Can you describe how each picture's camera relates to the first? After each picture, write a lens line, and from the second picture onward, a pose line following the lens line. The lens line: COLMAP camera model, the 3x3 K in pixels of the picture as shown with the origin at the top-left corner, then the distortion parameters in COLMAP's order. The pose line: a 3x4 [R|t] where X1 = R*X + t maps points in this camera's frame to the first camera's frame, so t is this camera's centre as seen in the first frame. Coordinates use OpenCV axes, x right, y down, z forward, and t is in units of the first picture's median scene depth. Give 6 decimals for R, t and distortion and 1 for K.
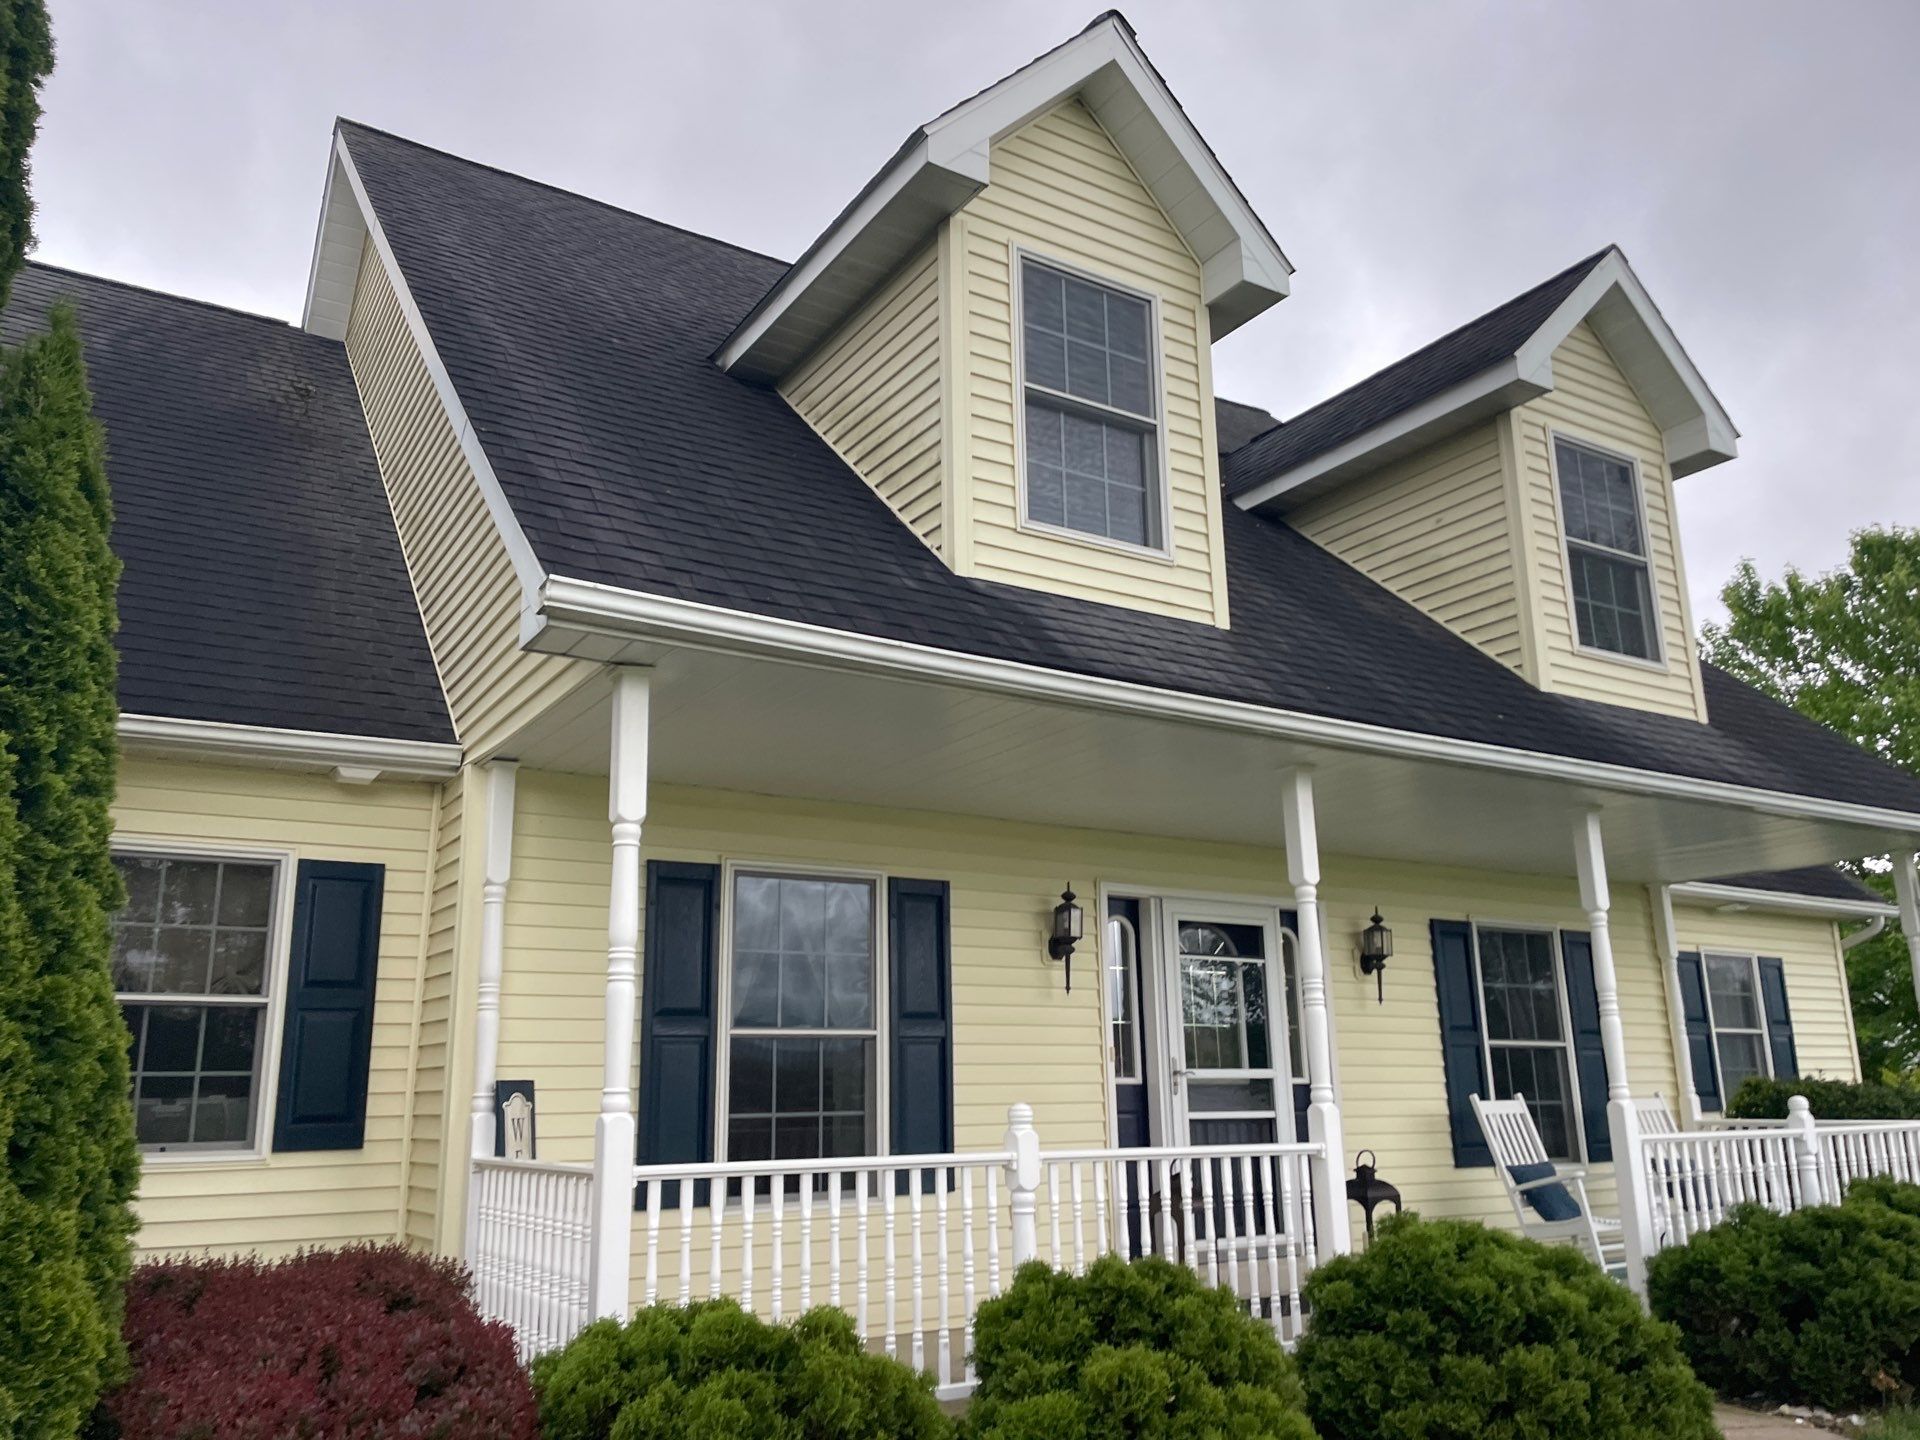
lens RADIAL K [[1439.7, 0, 918.0], [0, 1439.7, 764.7], [0, 0, 1]] dist [0.061680, -0.109343]
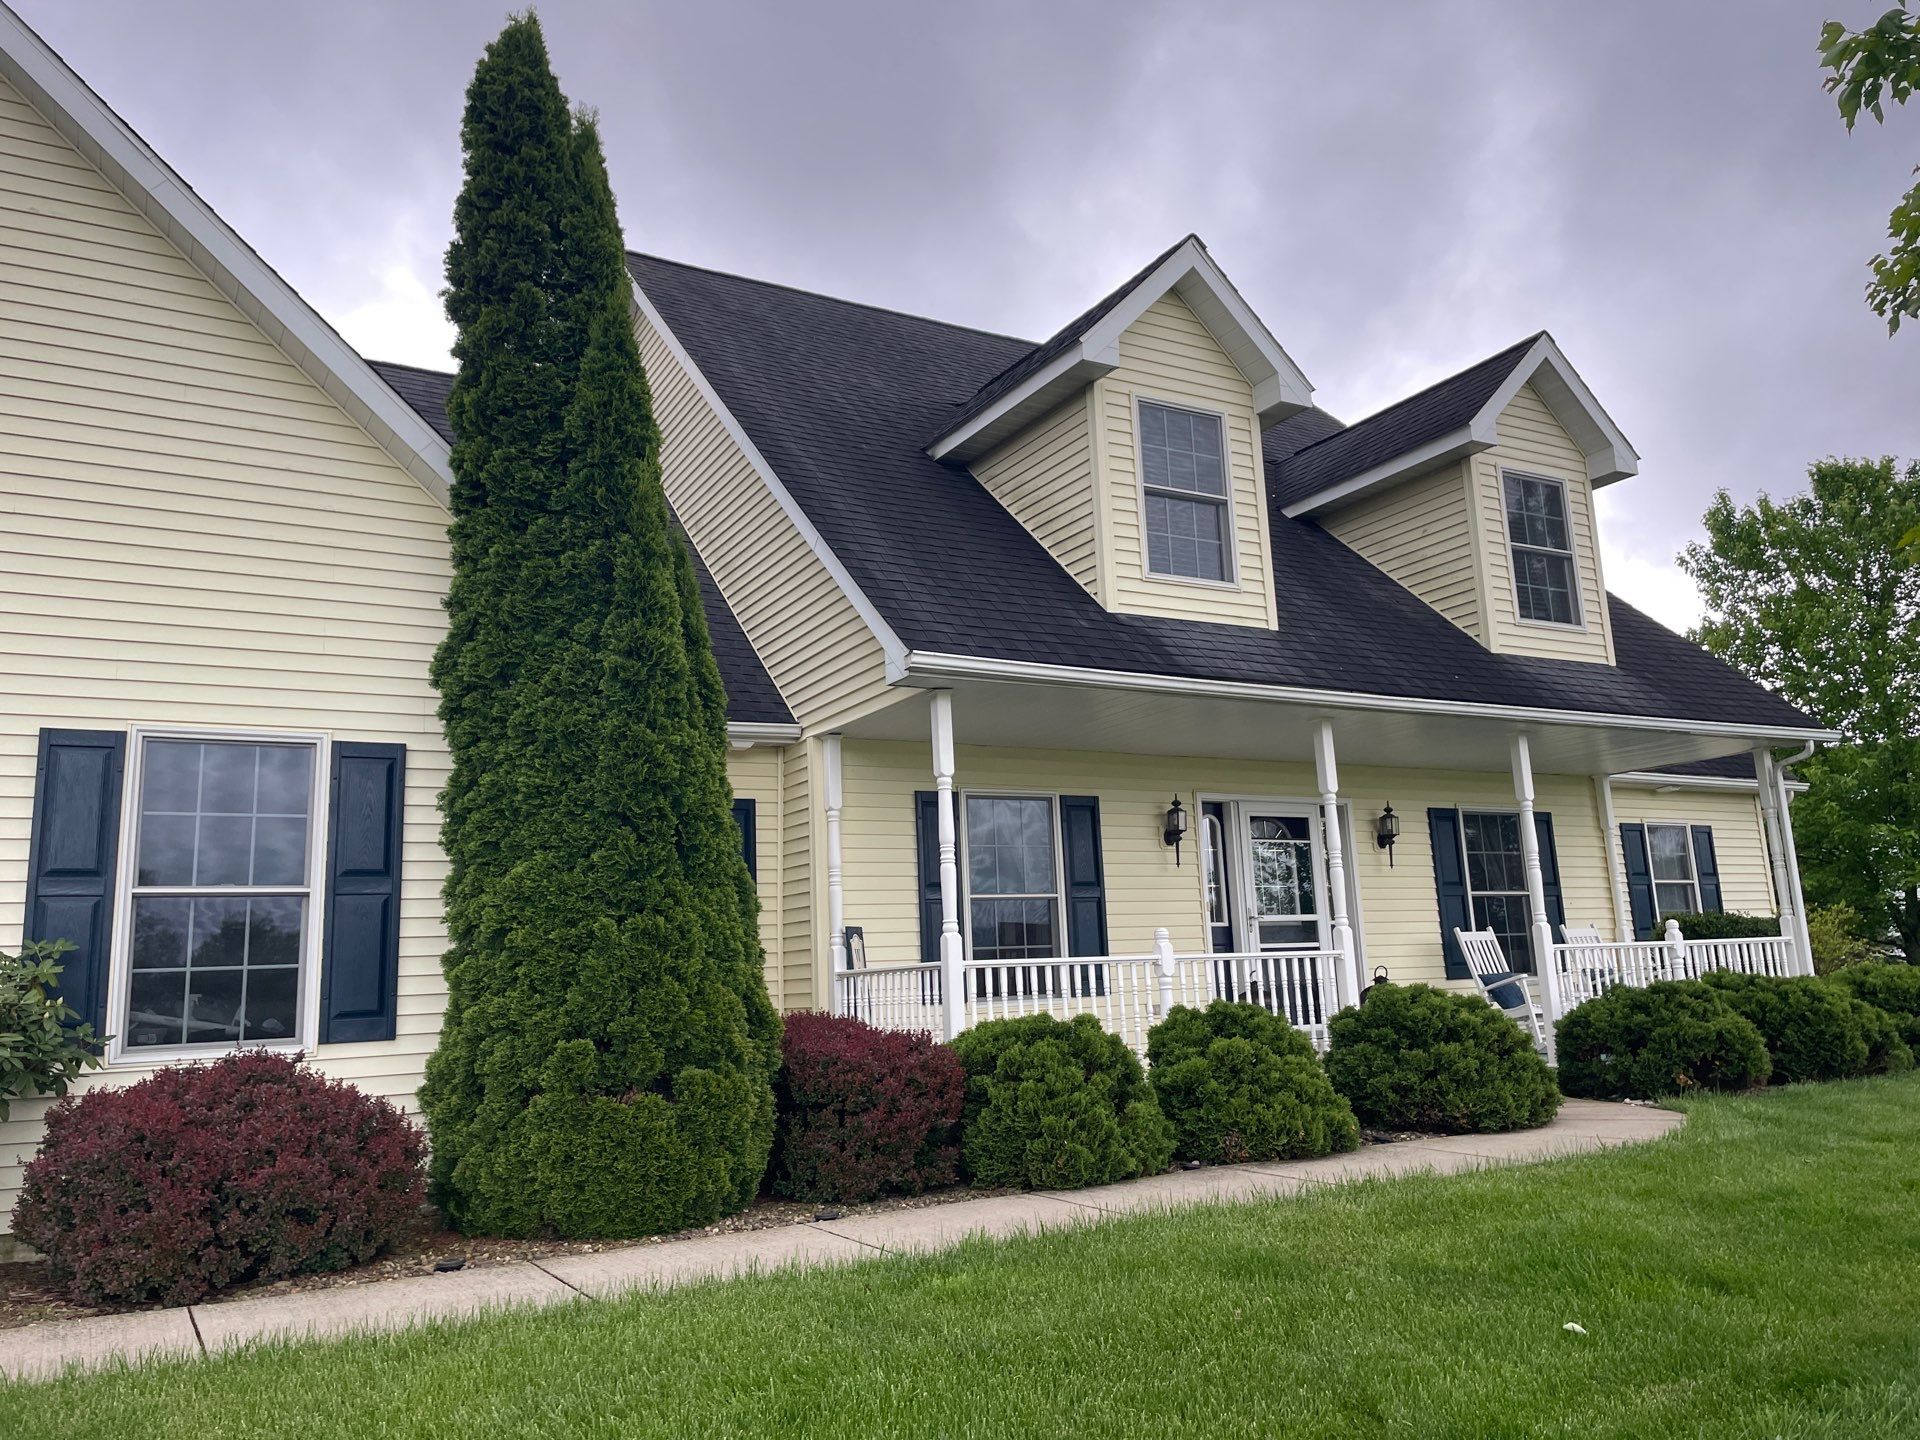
lens RADIAL K [[1439.8, 0, 960.0], [0, 1439.8, 720.0], [0, 0, 1]] dist [0.045448, -0.111947]
pose [[0.999235, -0.035212, -0.017025, -0.097357], [0.035895, 0.998490, 0.041592, -0.069376], [0.015534, -0.042171, 0.998990, -0.528333]]
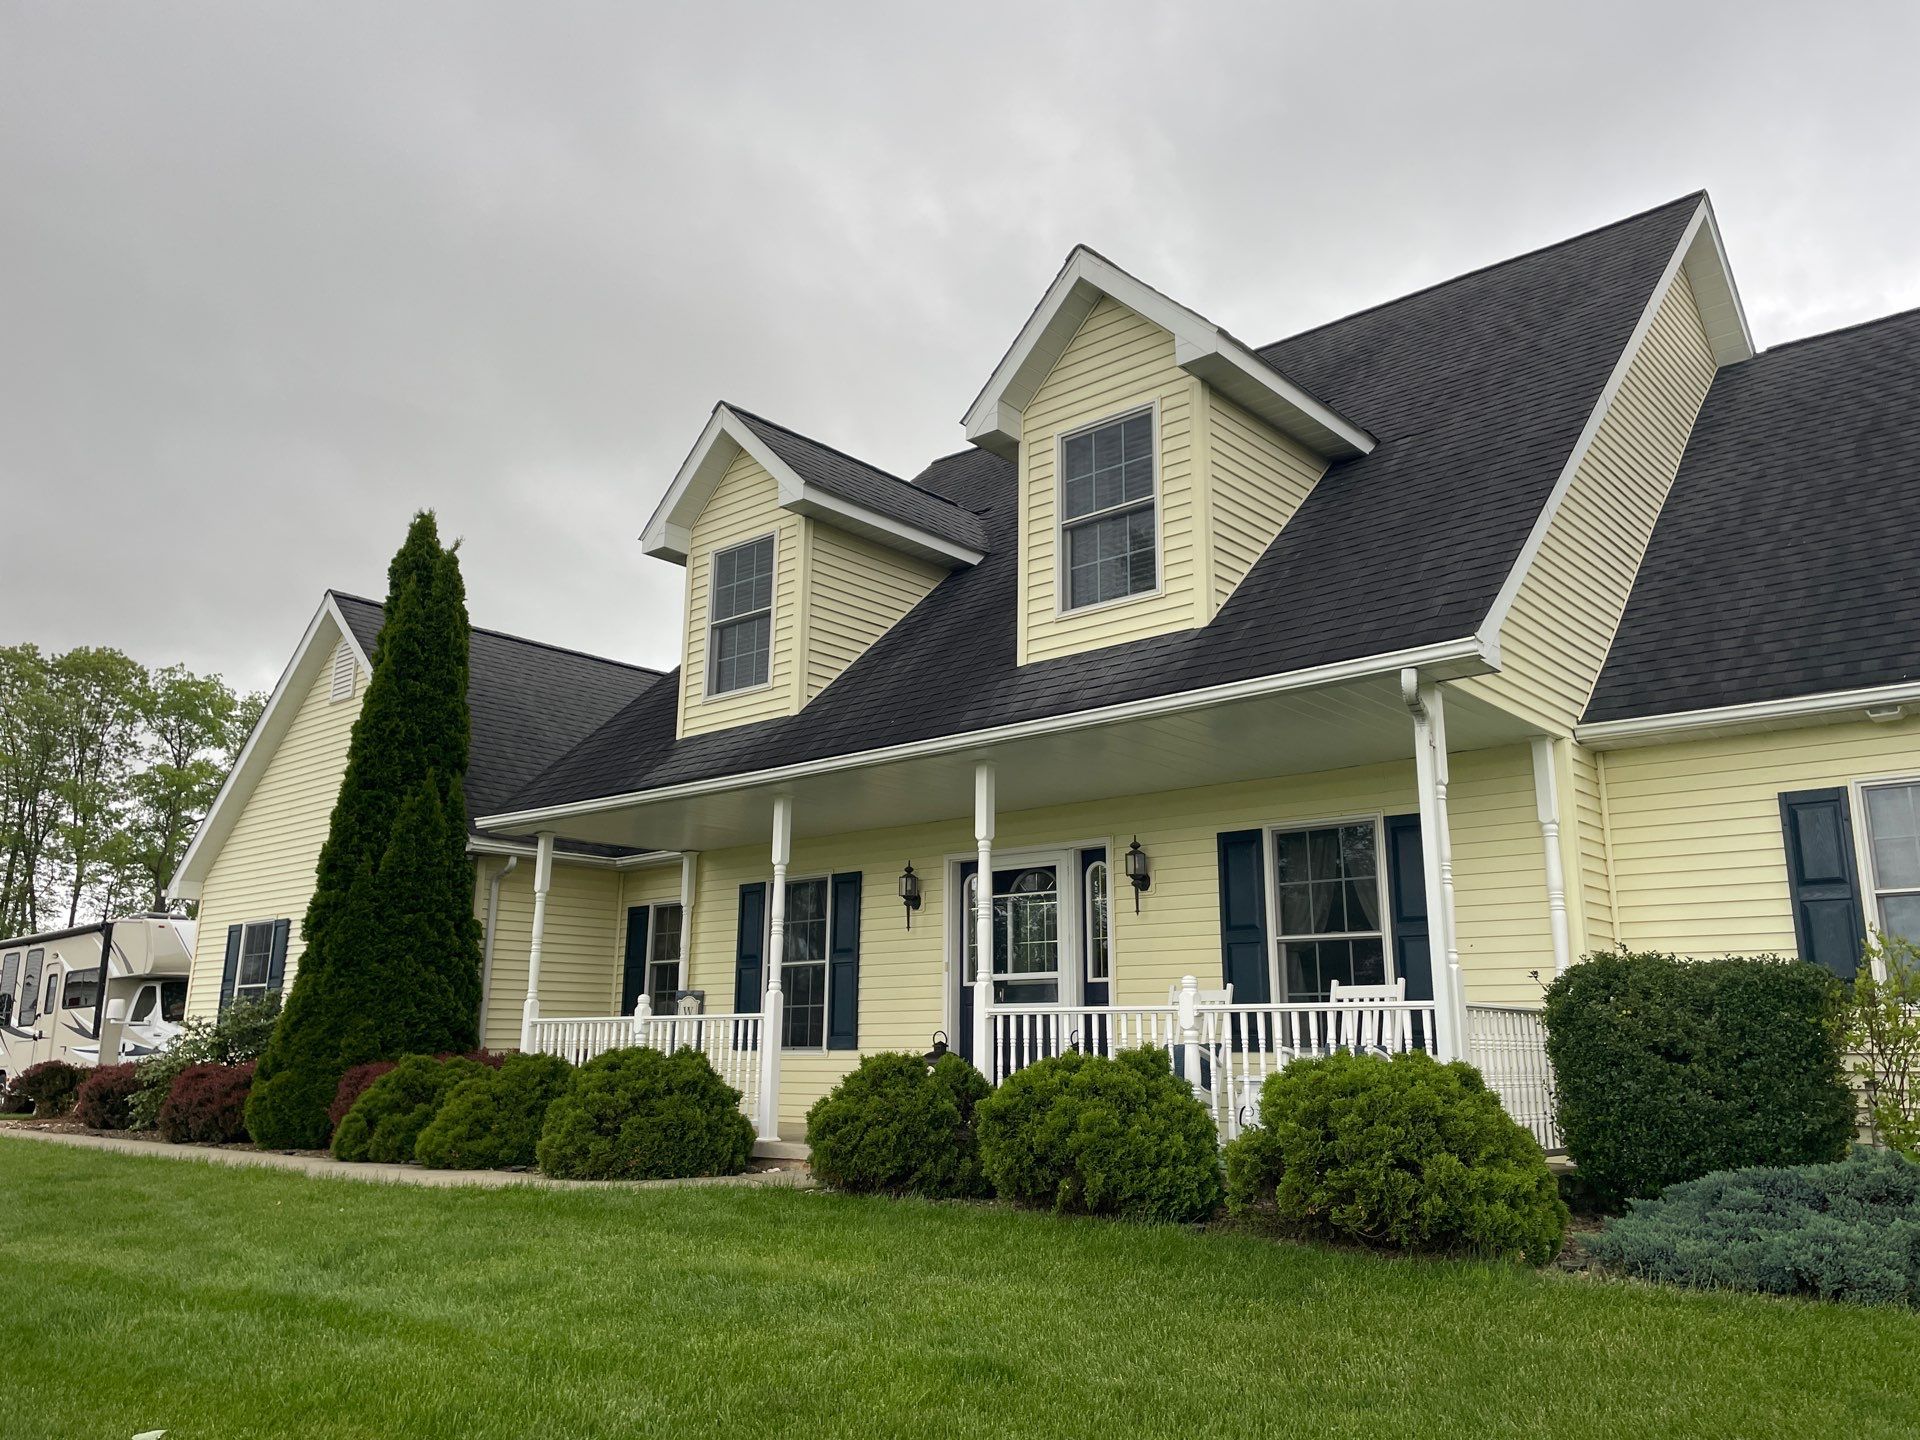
lens RADIAL K [[1439.8, 0, 960.0], [0, 1439.8, 720.0], [0, 0, 1]] dist [0.045448, -0.111947]
pose [[0.304300, -0.195701, -0.932257, 1.729507], [0.214882, 0.967546, -0.132969, 0.166062], [0.928023, -0.159862, 0.336477, 0.568383]]
